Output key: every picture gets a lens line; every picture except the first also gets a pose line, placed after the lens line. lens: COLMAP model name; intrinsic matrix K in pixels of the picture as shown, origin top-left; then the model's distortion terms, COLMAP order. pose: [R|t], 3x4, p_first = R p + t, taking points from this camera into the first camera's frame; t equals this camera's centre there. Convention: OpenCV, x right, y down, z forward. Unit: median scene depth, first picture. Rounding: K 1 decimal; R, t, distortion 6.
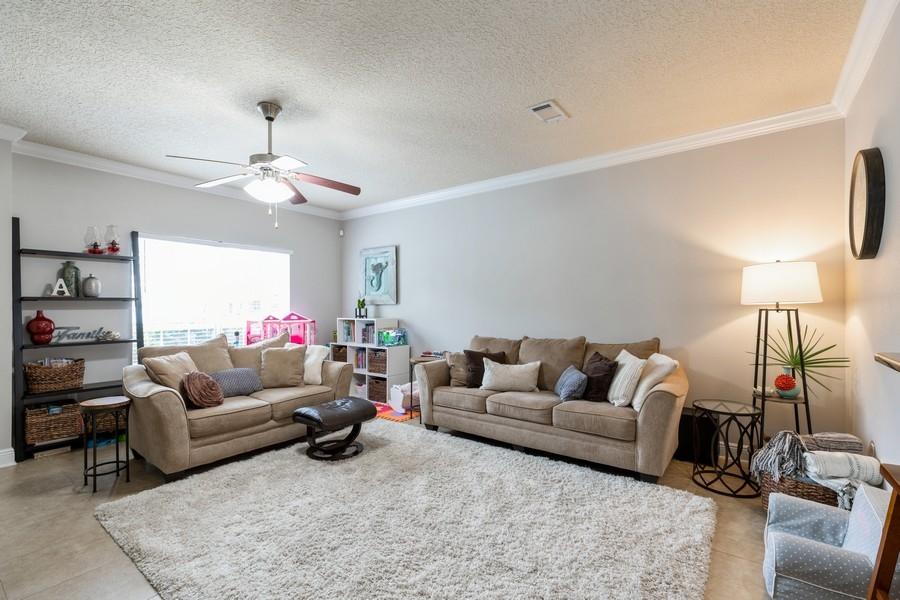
lens RADIAL K [[411.4, 0, 446.9], [0, 411.4, 300.4], [0, 0, 1]] dist [0.004489, 0.000040]
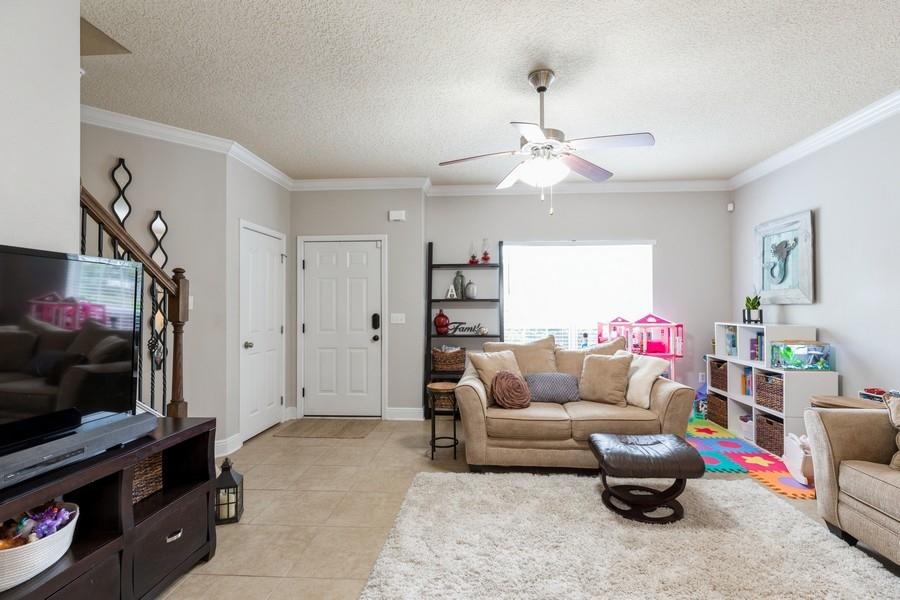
lens RADIAL K [[411.4, 0, 448.6], [0, 411.4, 301.2], [0, 0, 1]] dist [0.004489, 0.000040]
pose [[0.547013, -0.008849, -0.837078, 0.137990], [0.011144, 0.999932, -0.003289, 0.002230], [0.837050, -0.007529, 0.547074, 0.274880]]
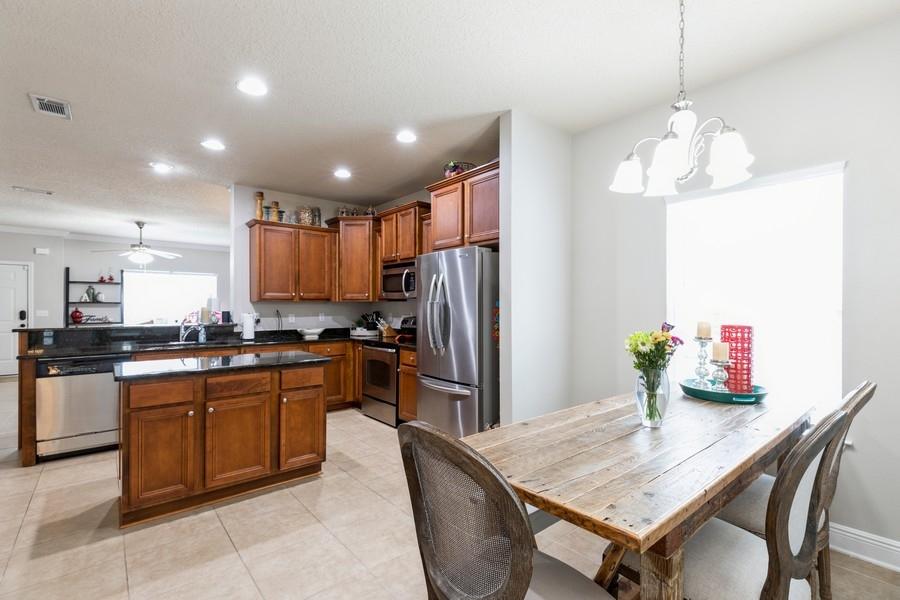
lens RADIAL K [[411.4, 0, 448.7], [0, 411.4, 304.8], [0, 0, 1]] dist [0.004489, 0.000040]
pose [[0.977879, 0.003796, -0.209138, 1.406708], [-0.002265, 0.999969, 0.007562, -0.014335], [0.209160, -0.006921, 0.977857, -0.746798]]
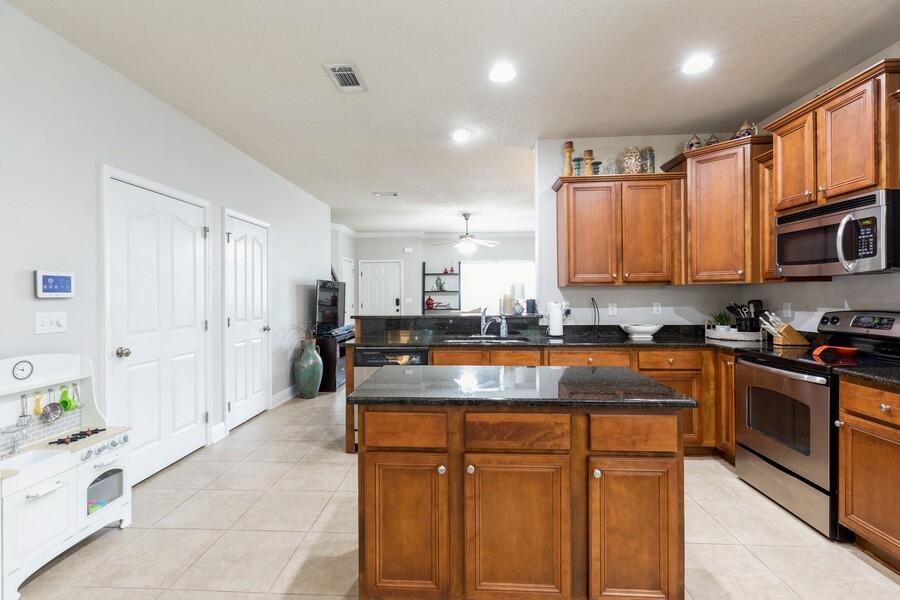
lens RADIAL K [[411.4, 0, 443.2], [0, 411.4, 294.6], [0, 0, 1]] dist [0.004489, 0.000040]
pose [[0.566082, -0.000687, -0.824349, 1.196859], [0.013692, 0.999870, 0.008569, -0.006867], [0.824235, -0.016138, 0.566018, -0.414747]]
